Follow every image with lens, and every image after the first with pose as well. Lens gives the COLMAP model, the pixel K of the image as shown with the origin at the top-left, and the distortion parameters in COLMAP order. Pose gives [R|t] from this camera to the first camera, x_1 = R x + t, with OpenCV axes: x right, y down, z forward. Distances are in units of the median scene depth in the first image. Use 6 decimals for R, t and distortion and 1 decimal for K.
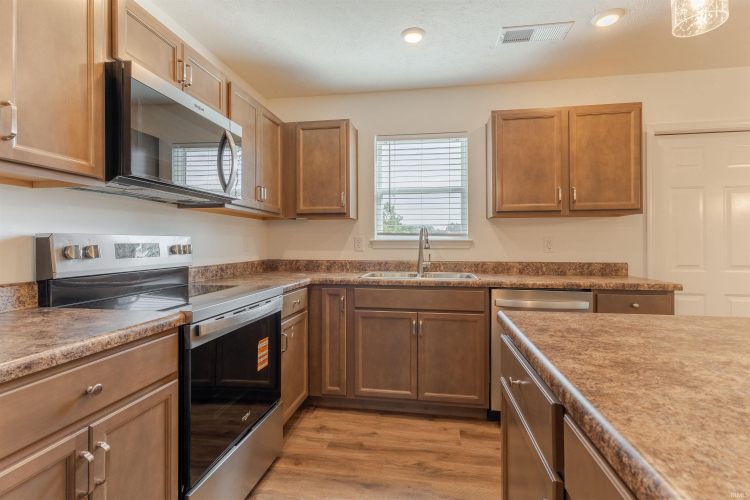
lens RADIAL K [[362.1, 0, 378.0], [0, 362.1, 245.3], [0, 0, 1]] dist [0.002570, 0.002183]
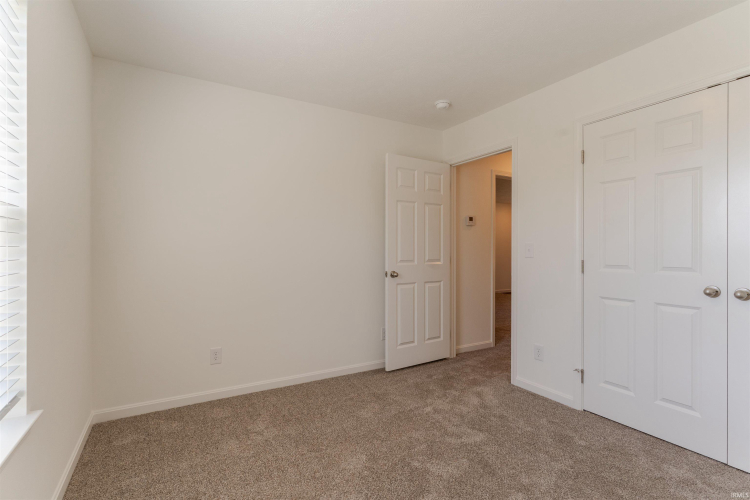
lens RADIAL K [[362.1, 0, 377.4], [0, 362.1, 251.1], [0, 0, 1]] dist [0.002570, 0.002183]
pose [[0.630123, 0.000782, -0.776495, 1.292903], [-0.011053, 0.999907, -0.007962, 0.032735], [0.776417, 0.013599, 0.630073, -0.028484]]
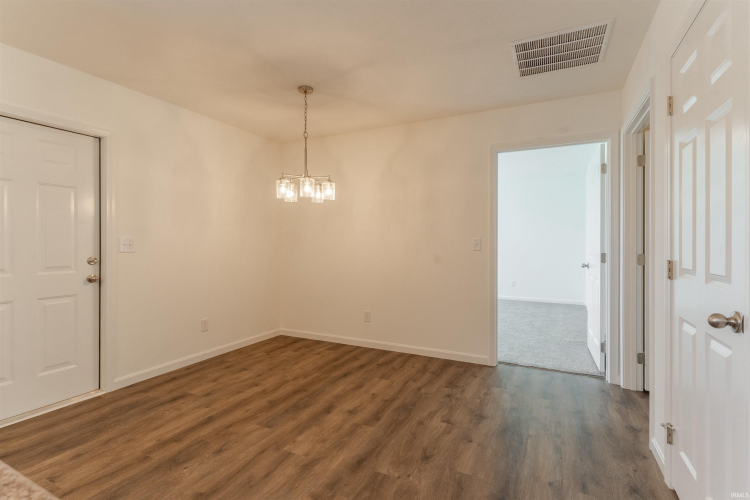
lens RADIAL K [[362.1, 0, 373.0], [0, 362.1, 239.9], [0, 0, 1]] dist [0.002570, 0.002183]
pose [[0.304498, 0.006417, 0.952491, 0.321905], [0.009982, 0.999901, -0.009927, 0.003050], [-0.952461, 0.012530, 0.304404, -0.101813]]
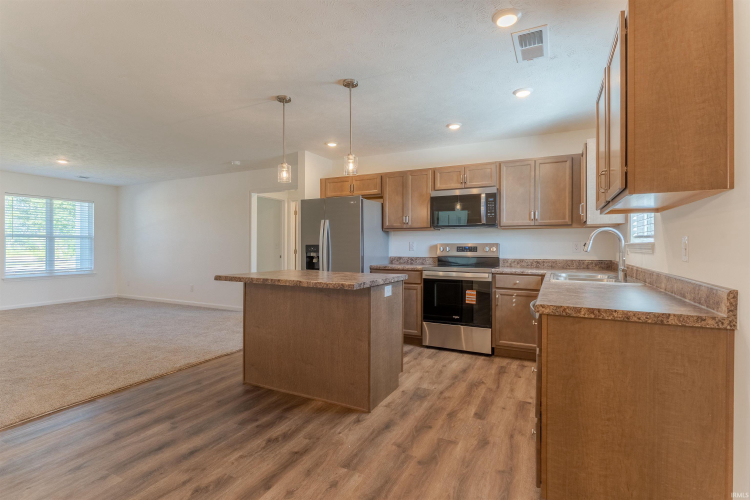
lens RADIAL K [[362.1, 0, 377.2], [0, 362.1, 245.6], [0, 0, 1]] dist [0.002570, 0.002183]
pose [[-0.288924, -0.002181, -0.957350, 1.241082], [-0.012512, 0.999921, 0.001498, -0.002482], [0.957270, 0.012412, -0.288928, 0.695559]]
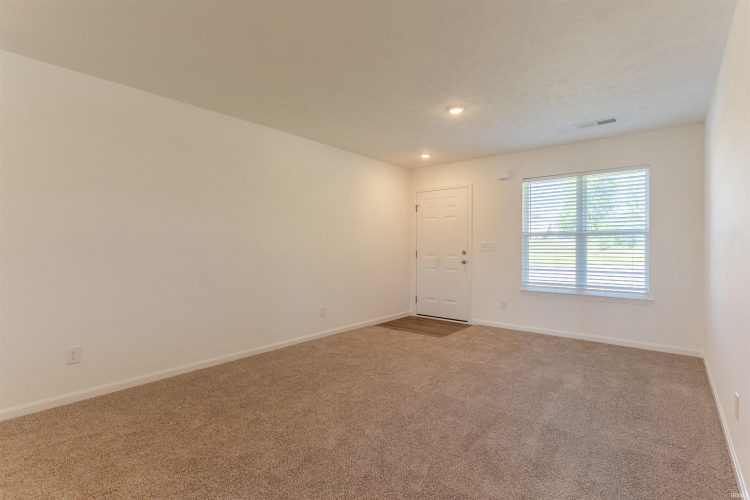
lens RADIAL K [[362.1, 0, 373.7], [0, 362.1, 250.3], [0, 0, 1]] dist [0.002570, 0.002183]
pose [[-0.861227, -0.002923, 0.508212, -0.498294], [0.007919, 0.999785, 0.019170, 0.002841], [-0.508158, 0.020534, -0.861019, -0.296000]]
